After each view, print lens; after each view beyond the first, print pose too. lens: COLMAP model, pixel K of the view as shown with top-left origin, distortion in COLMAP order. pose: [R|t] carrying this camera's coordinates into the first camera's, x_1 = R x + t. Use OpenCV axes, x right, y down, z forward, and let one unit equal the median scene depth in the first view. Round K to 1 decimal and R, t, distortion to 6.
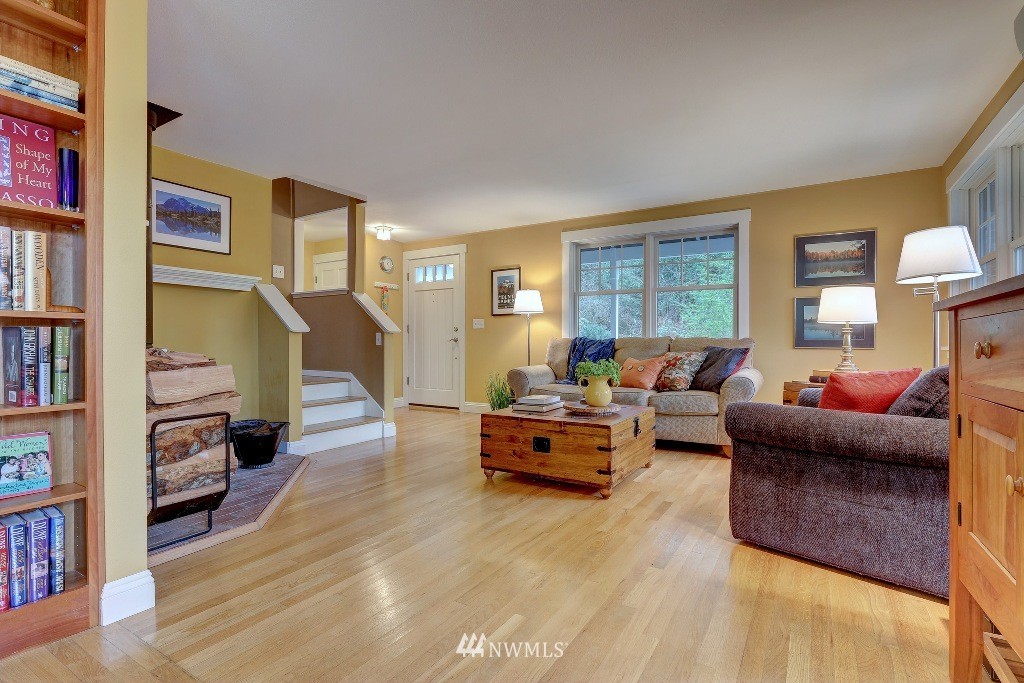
lens RADIAL K [[497.3, 0, 512.0], [0, 497.3, 341.5], [0, 0, 1]] dist [-0.003598, 0.000326]
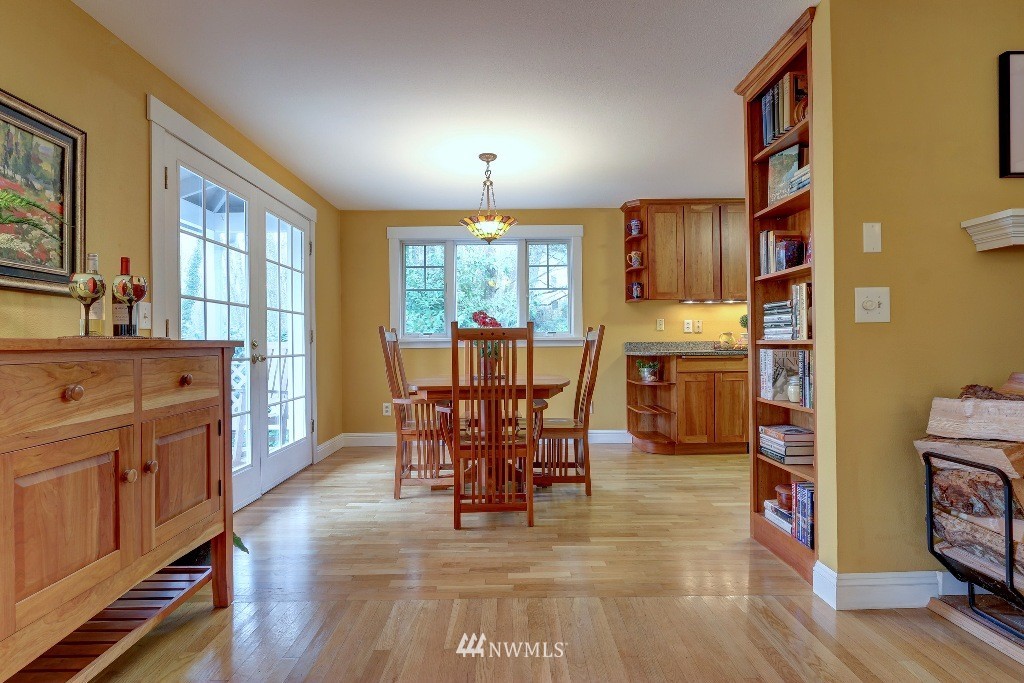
lens RADIAL K [[524.2, 0, 512.0], [0, 524.2, 341.5], [0, 0, 1]] dist [0.000984, 0.000352]
pose [[-0.846936, 0.002900, -0.531688, 0.399627], [0.012098, 0.999831, -0.013817, -0.033230], [0.531558, -0.018134, -0.846828, 1.348658]]
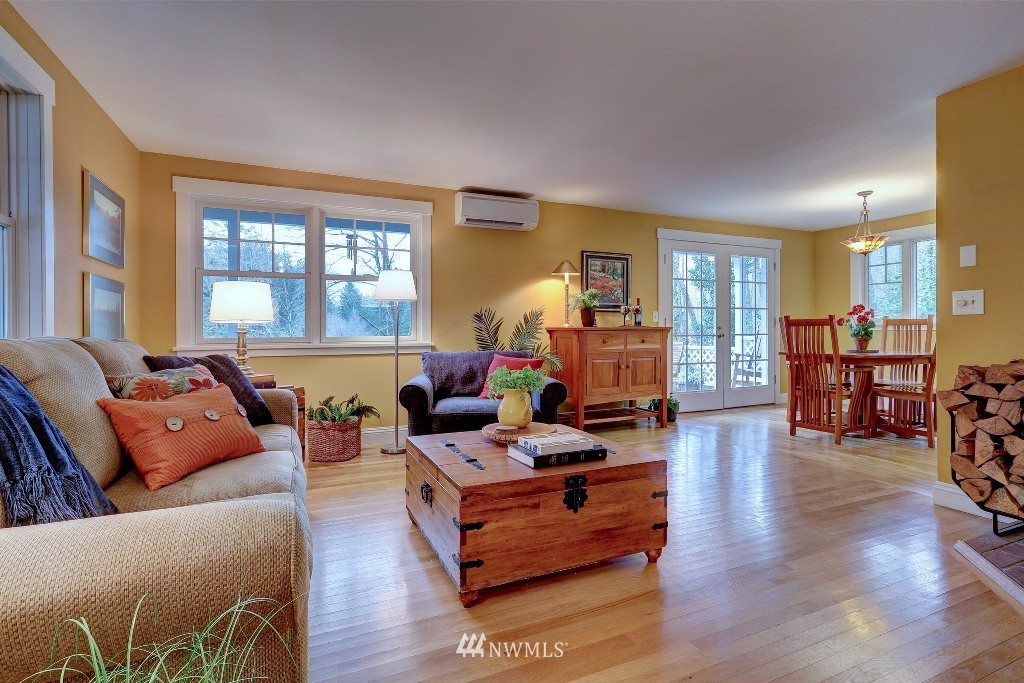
lens RADIAL K [[495.0, 0, 512.0], [0, 495.0, 341.5], [0, 0, 1]] dist [-0.000717, 0.000106]
pose [[-0.825770, -0.010290, 0.563913, -0.385203], [-0.001054, 0.999860, 0.016701, -0.023759], [-0.564005, 0.013197, -0.825666, 2.606432]]
